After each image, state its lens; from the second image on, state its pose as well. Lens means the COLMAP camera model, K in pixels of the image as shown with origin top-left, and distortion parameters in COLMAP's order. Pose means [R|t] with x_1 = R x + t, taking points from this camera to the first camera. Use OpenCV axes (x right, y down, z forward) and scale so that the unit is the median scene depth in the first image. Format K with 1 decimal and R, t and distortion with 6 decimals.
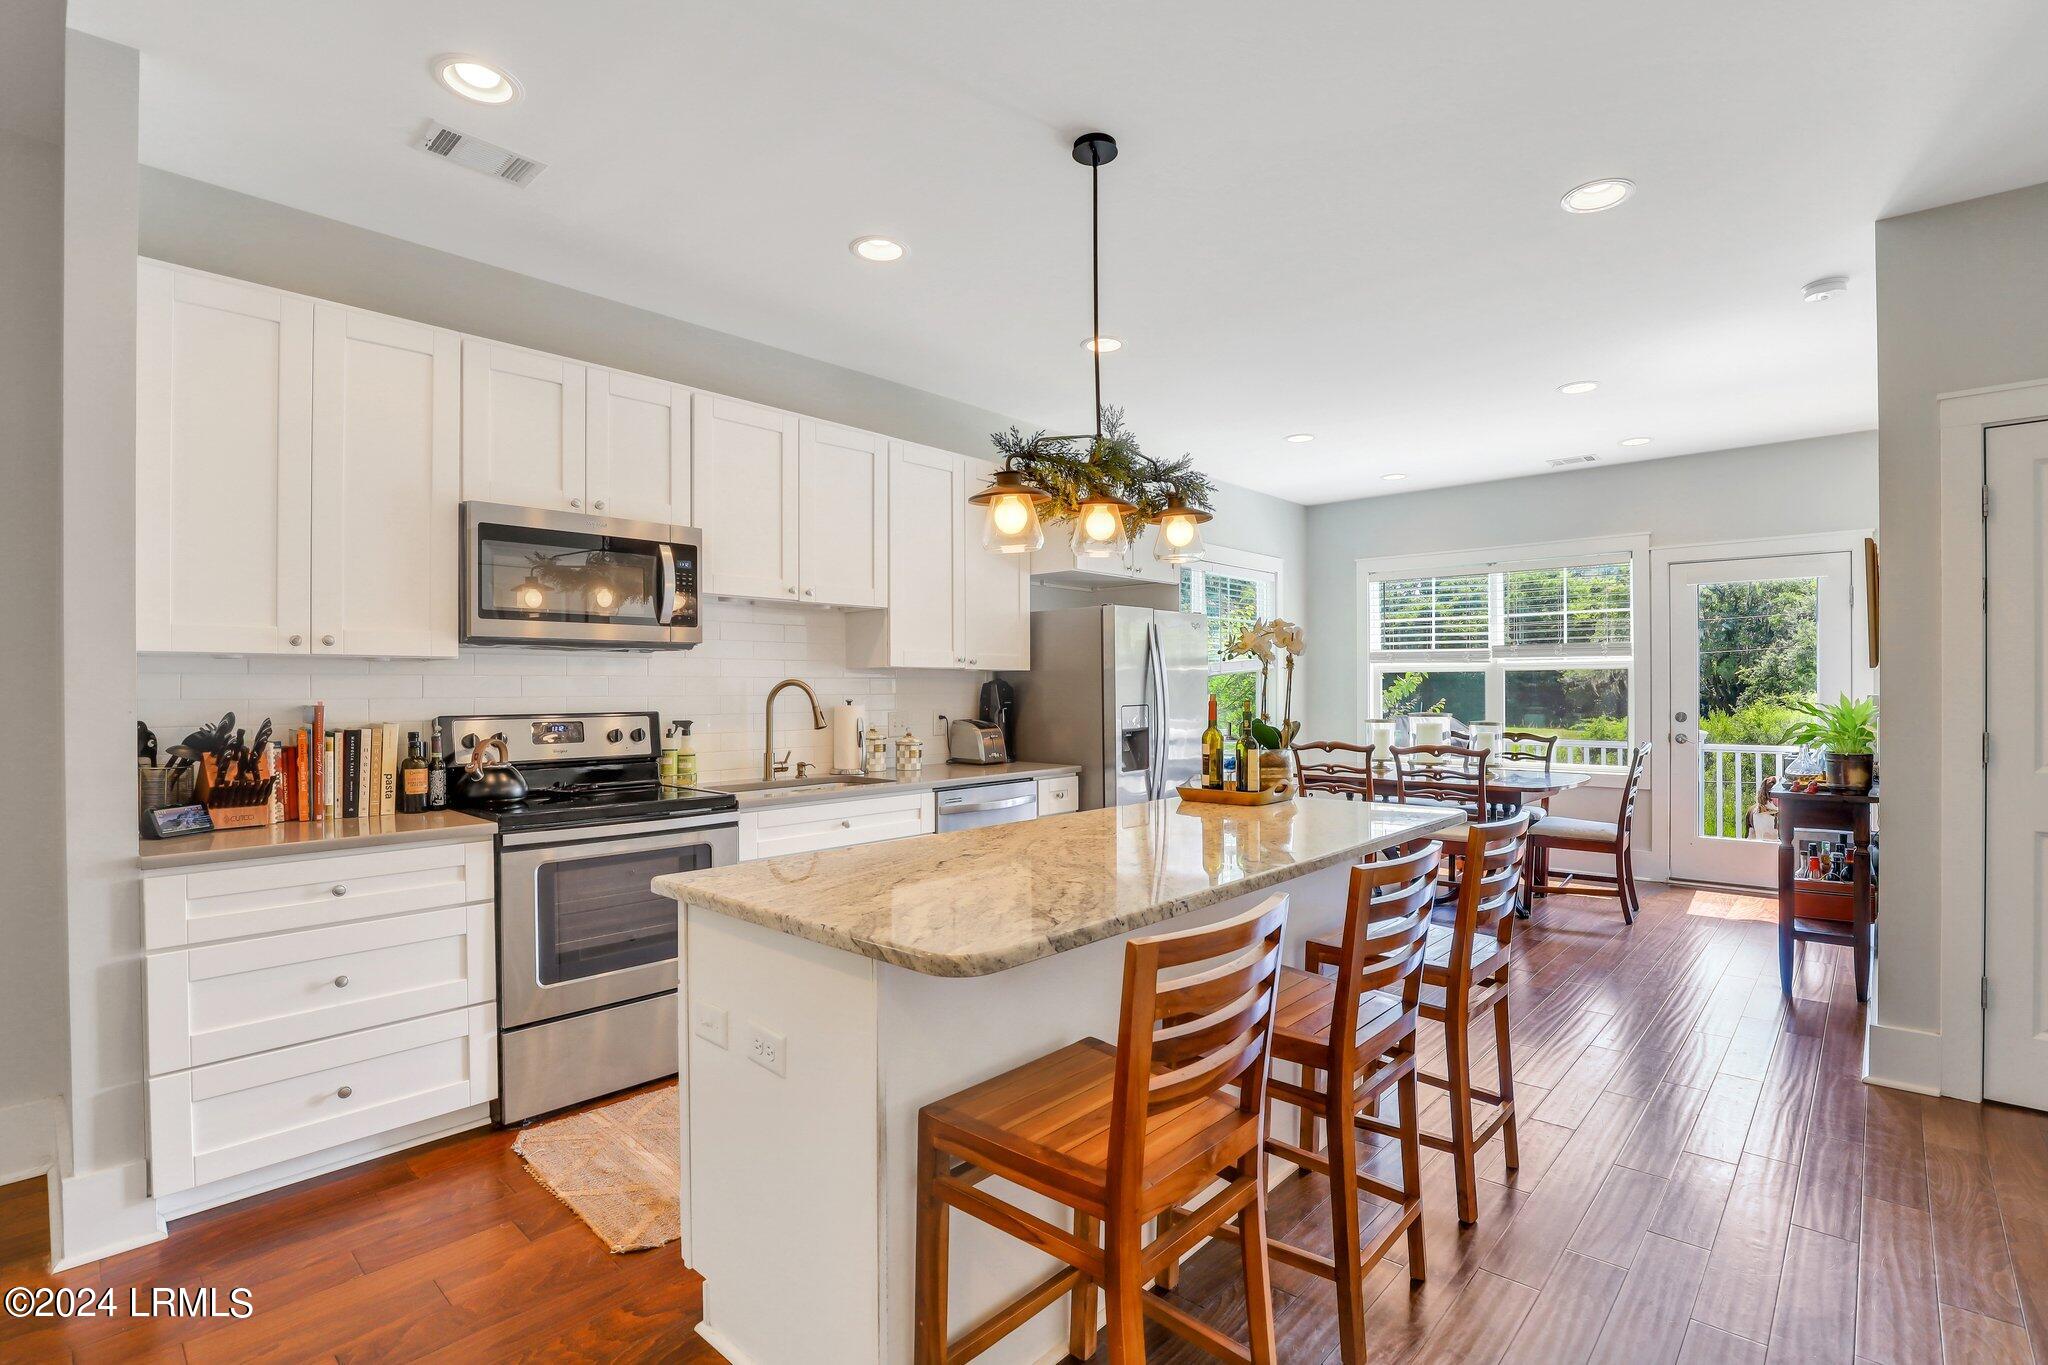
lens RADIAL K [[966.2, 0, 992.1], [0, 966.2, 698.3], [0, 0, 1]] dist [-0.023396, -0.000342]
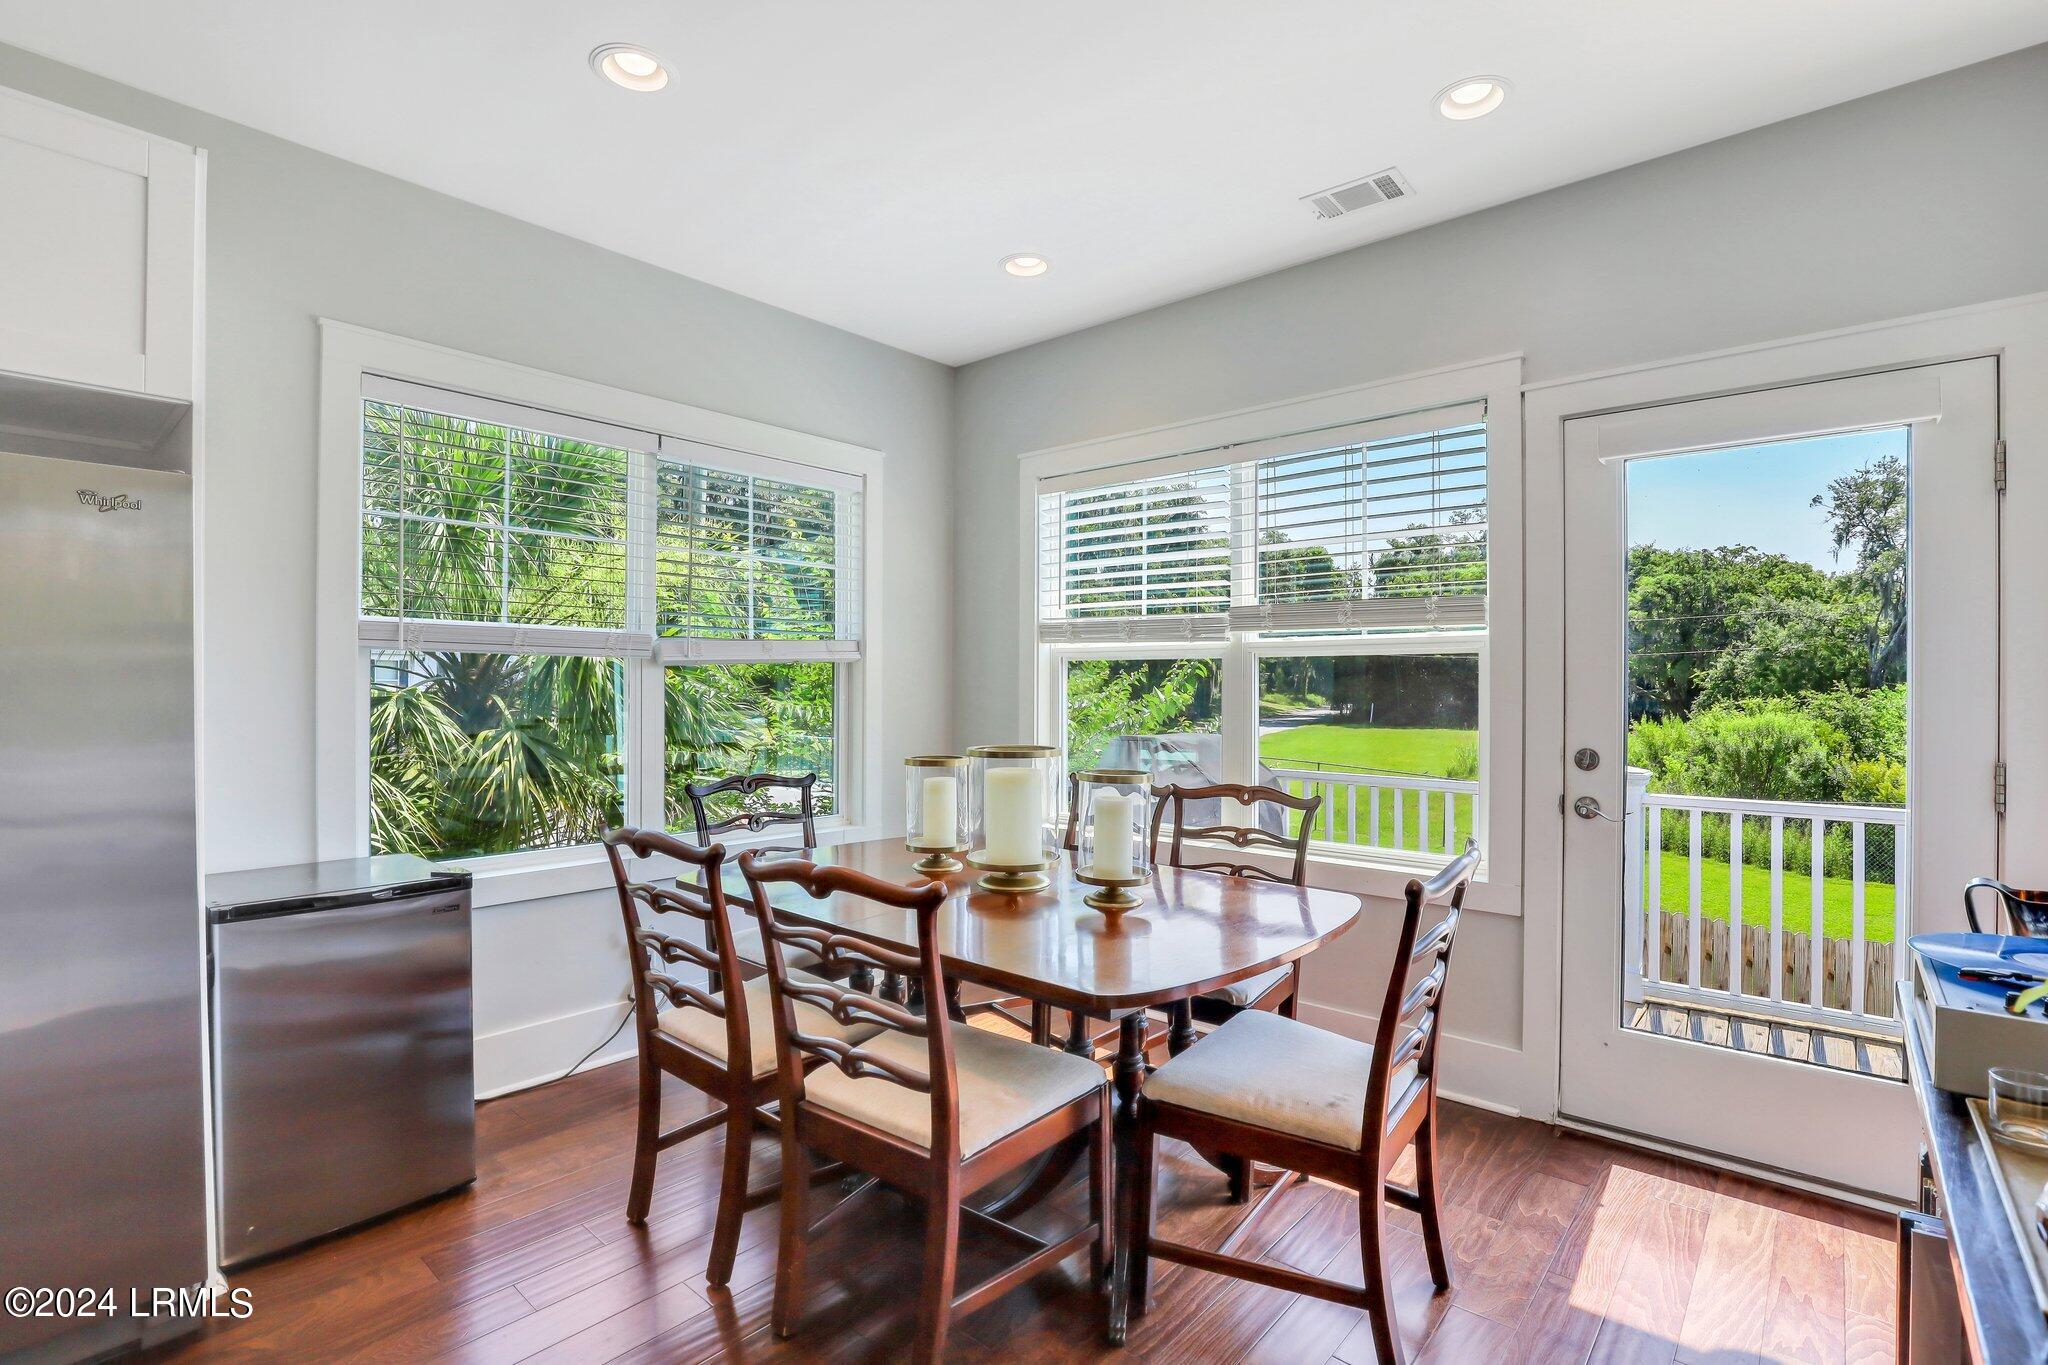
lens RADIAL K [[967.6, 0, 969.9], [0, 967.6, 682.0], [0, 0, 1]] dist [-0.028815, 0.000006]
pose [[0.999822, 0.010795, 0.015452, 0.462539], [-0.010602, 0.999865, -0.012527, -0.009005], [-0.015586, 0.012361, 0.999802, 0.606649]]
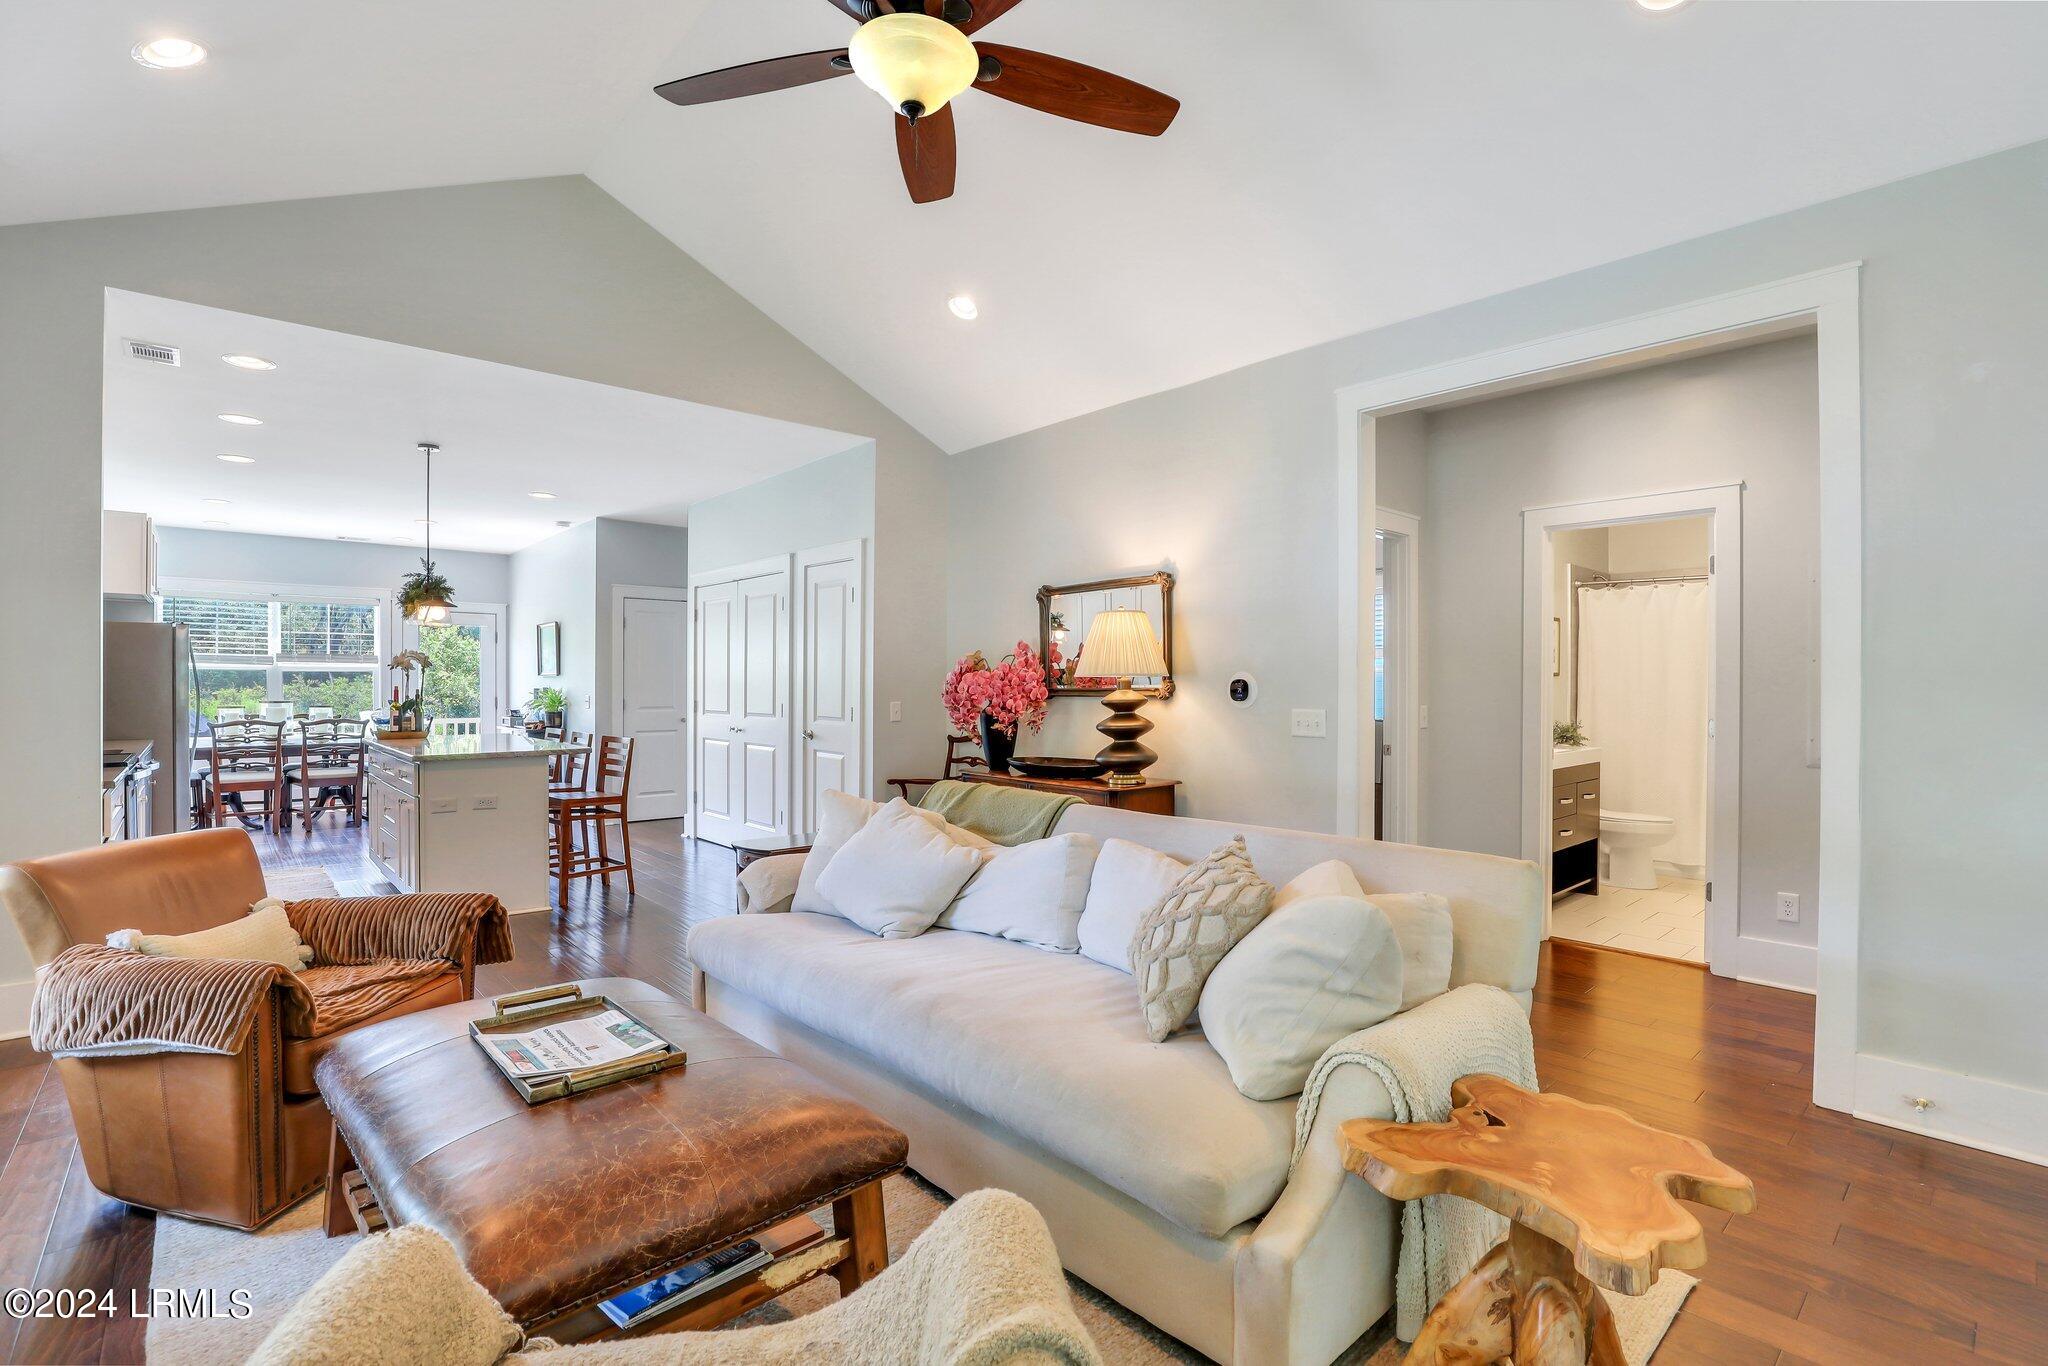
lens RADIAL K [[911.9, 0, 1024.0], [0, 911.9, 683.0], [0, 0, 1]] dist [0.000732, 0.000031]
pose [[0.099037, 0.002701, 0.995080, -0.870530], [0.010257, 0.999940, -0.003735, 0.006017], [-0.995031, 0.010576, 0.099004, -0.280040]]
